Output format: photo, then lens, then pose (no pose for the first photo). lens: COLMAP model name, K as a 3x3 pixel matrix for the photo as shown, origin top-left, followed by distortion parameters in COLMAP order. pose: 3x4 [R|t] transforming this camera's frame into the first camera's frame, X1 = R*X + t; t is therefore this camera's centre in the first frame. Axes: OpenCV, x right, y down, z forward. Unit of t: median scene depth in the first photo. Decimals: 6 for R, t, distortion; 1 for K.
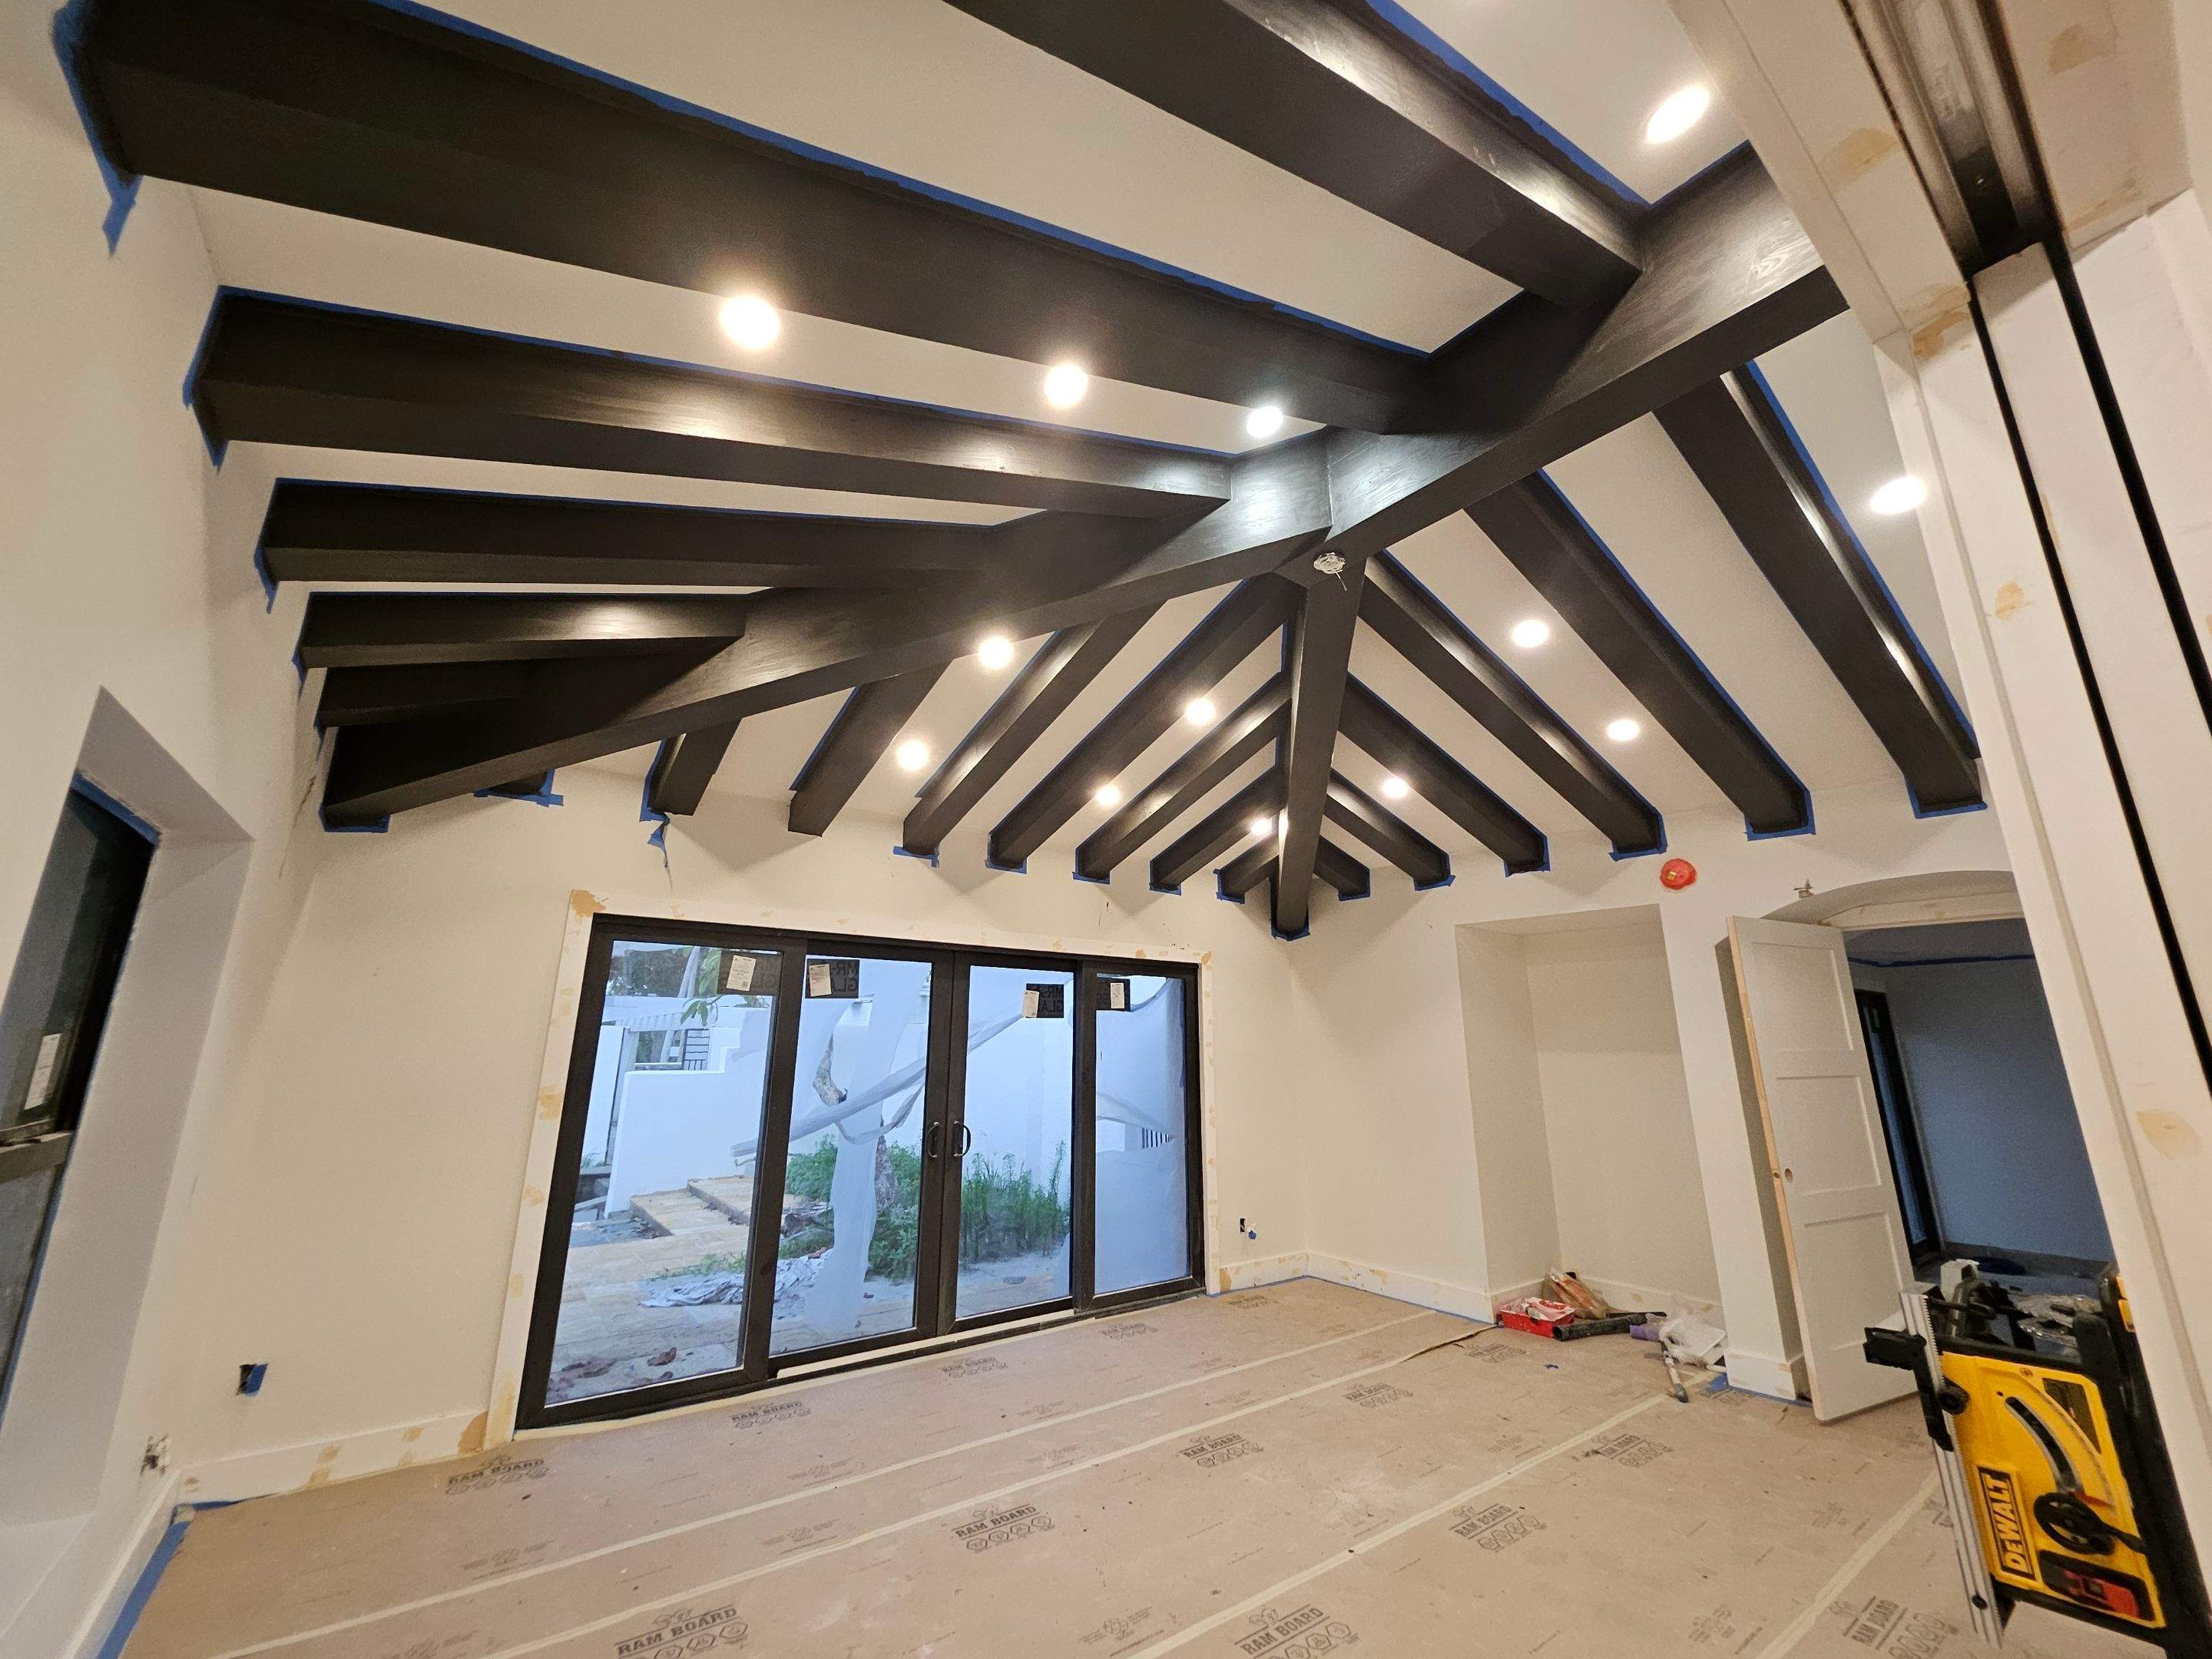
lens RADIAL K [[877.6, 0, 1097.0], [0, 877.6, 817.2], [0, 0, 1]] dist [0.000798, -0.000399]
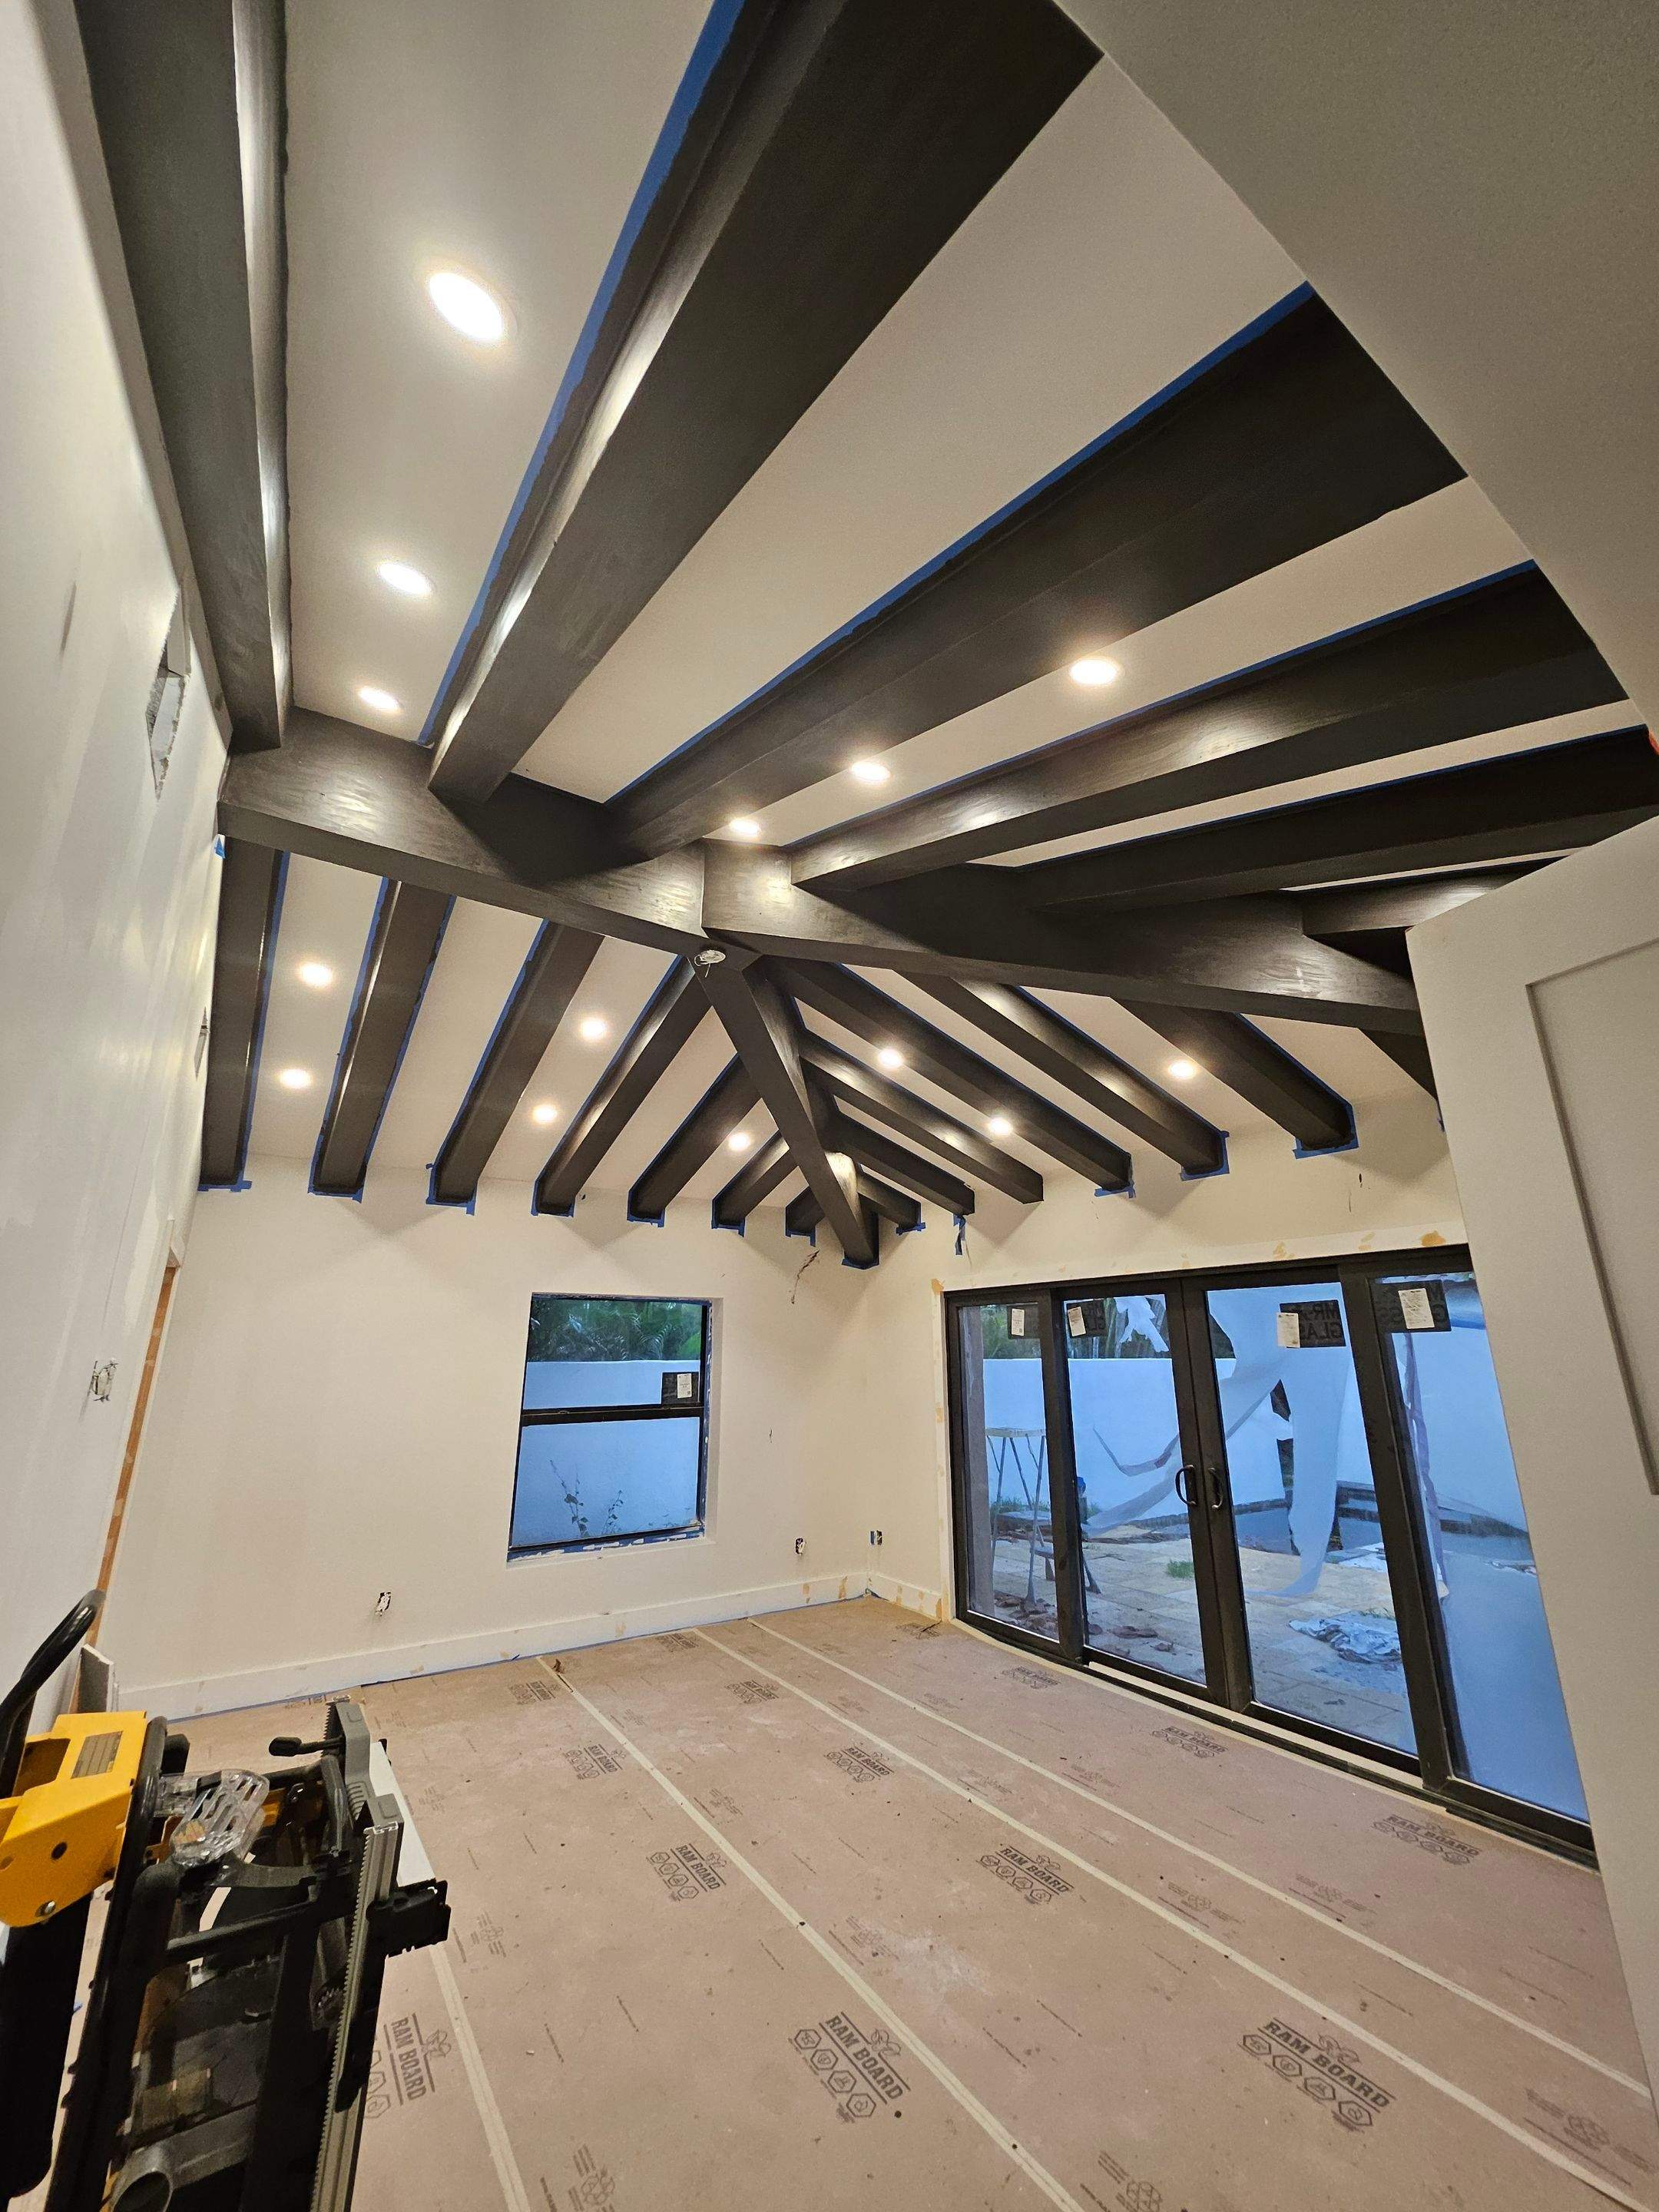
lens RADIAL K [[877.3, 0, 832.4], [0, 877.3, 1096.0], [0, 0, 1]] dist [-0.004008, 0.002978]
pose [[-0.067339, -0.290696, -0.954443, 1.096698], [0.254492, 0.919967, -0.298151, 0.215843], [0.964728, -0.262975, 0.012030, 0.935258]]
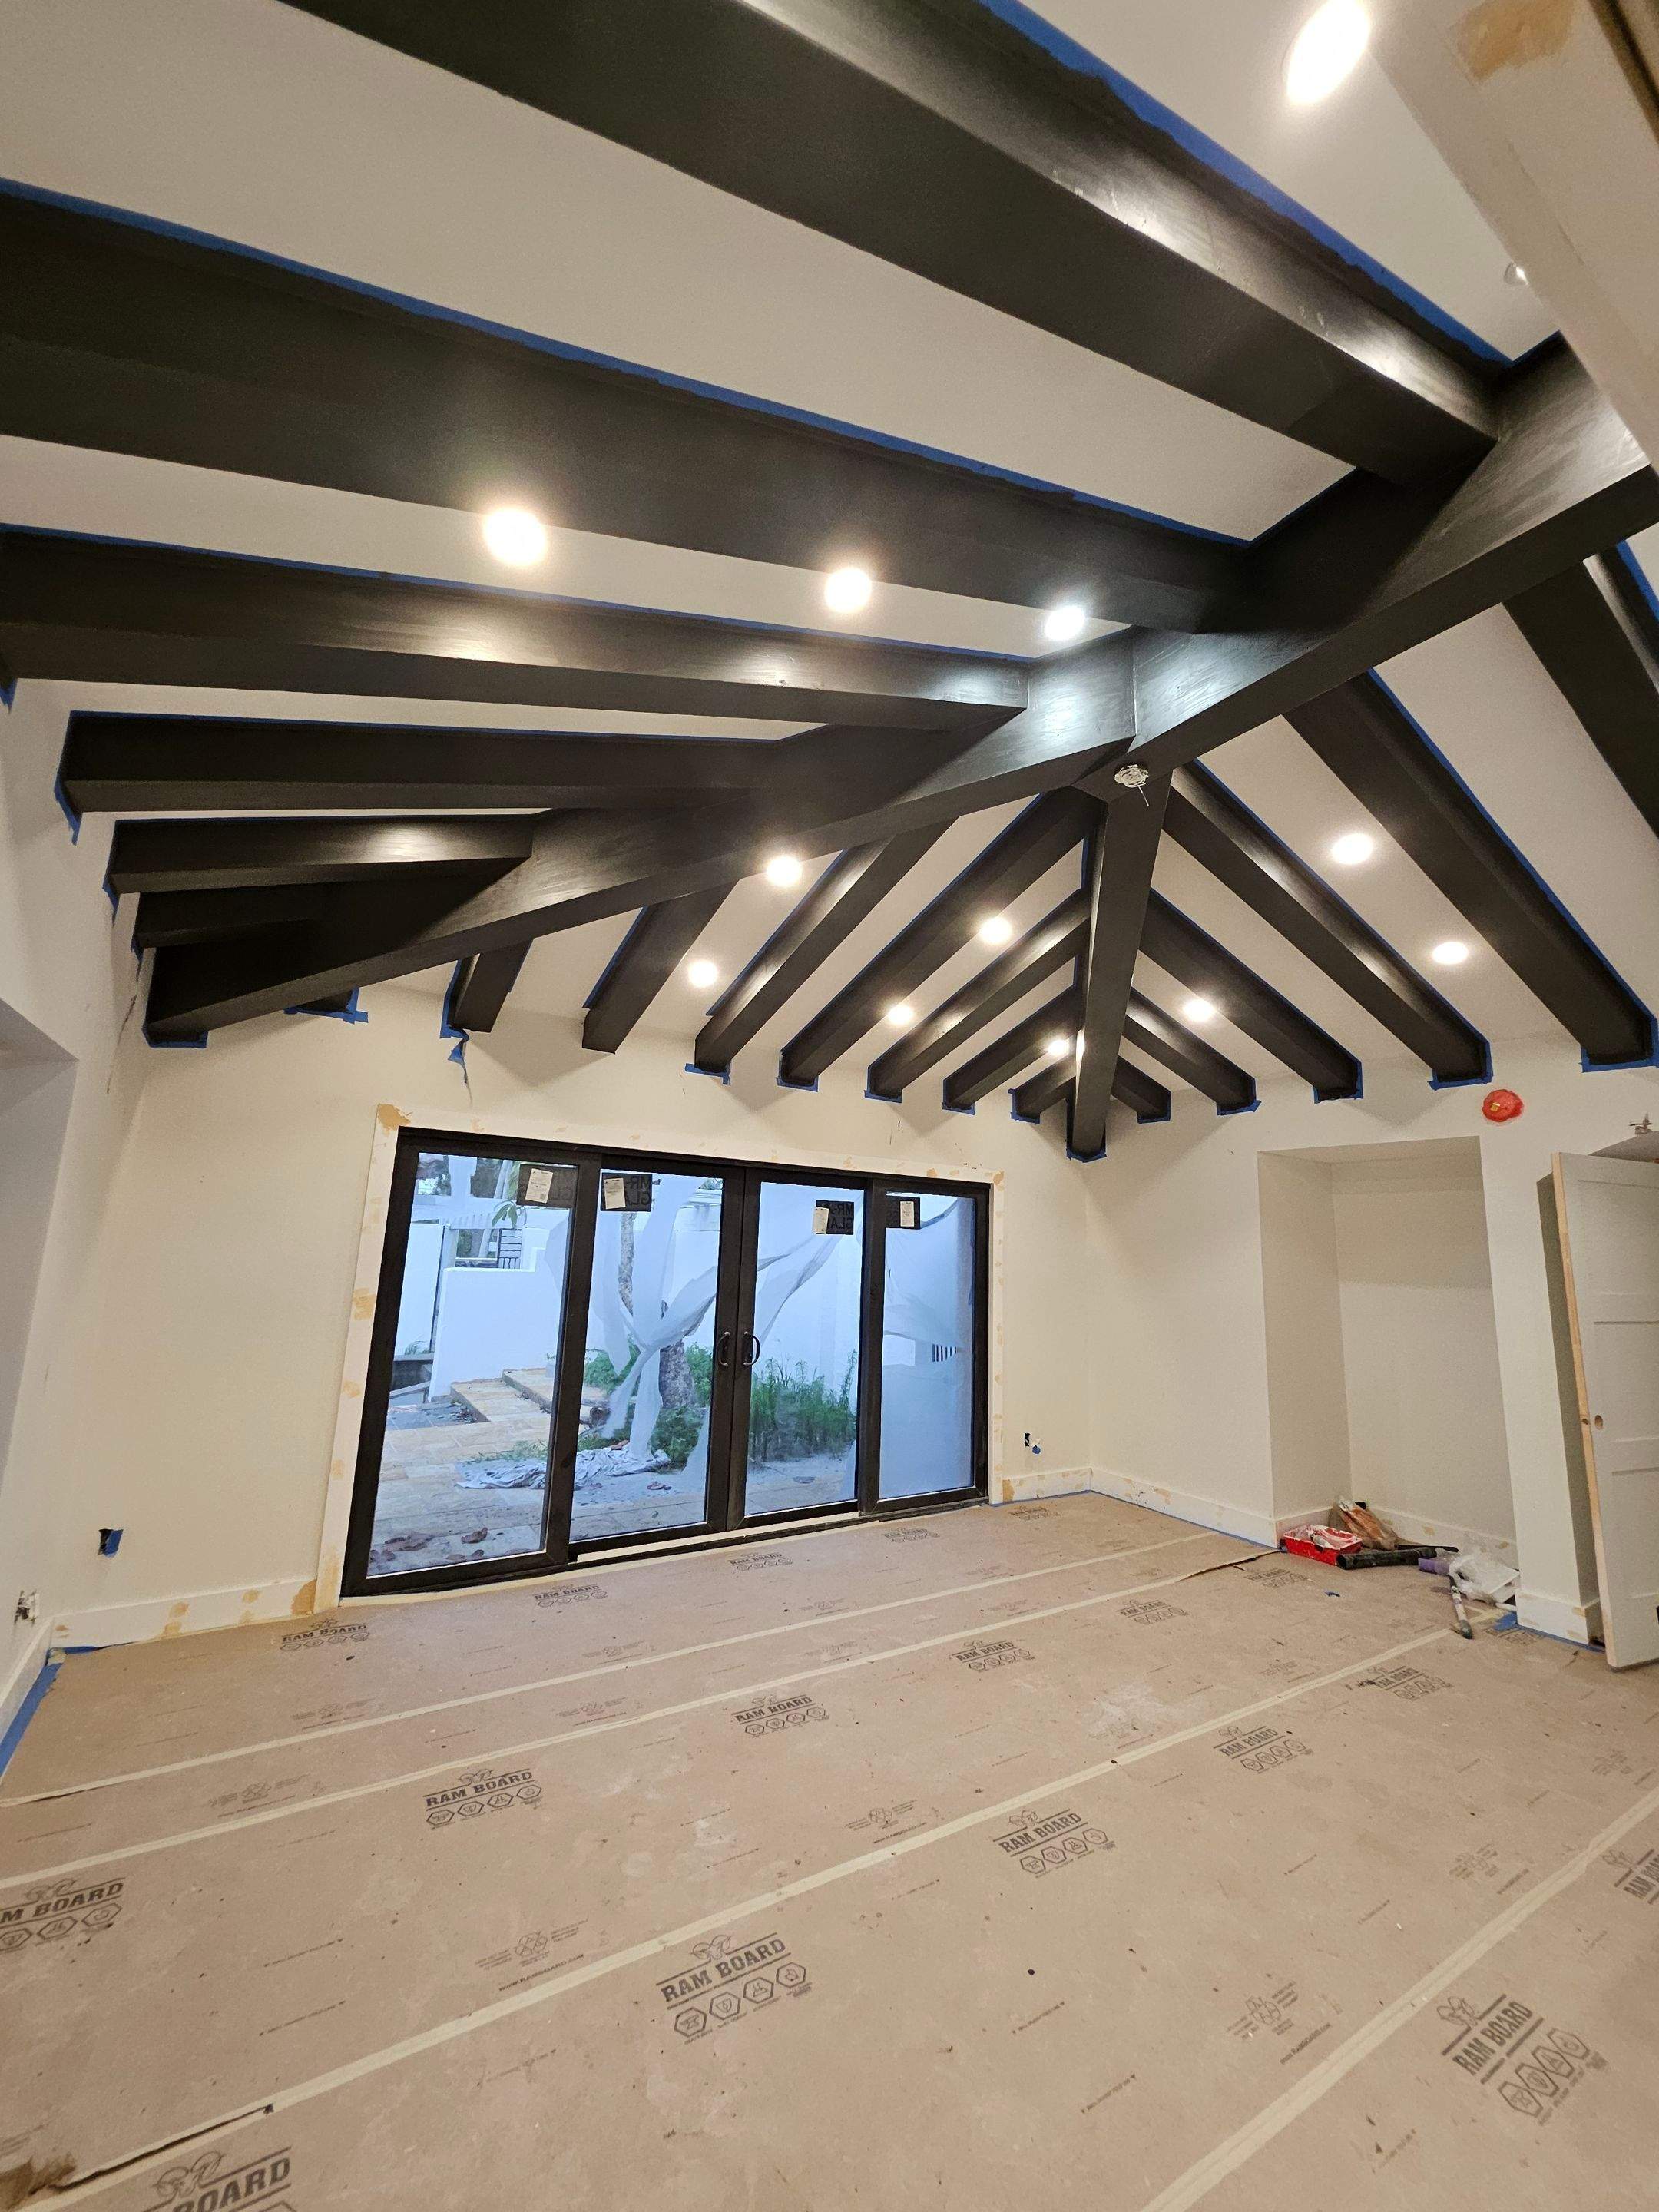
lens RADIAL K [[877.3, 0, 832.4], [0, 877.3, 1096.0], [0, 0, 1]] dist [-0.004008, 0.002978]
pose [[0.996924, 0.016563, -0.076606, 0.019055], [-0.010375, 0.996703, 0.080476, -0.016637], [0.077687, -0.079433, 0.993808, 0.010238]]
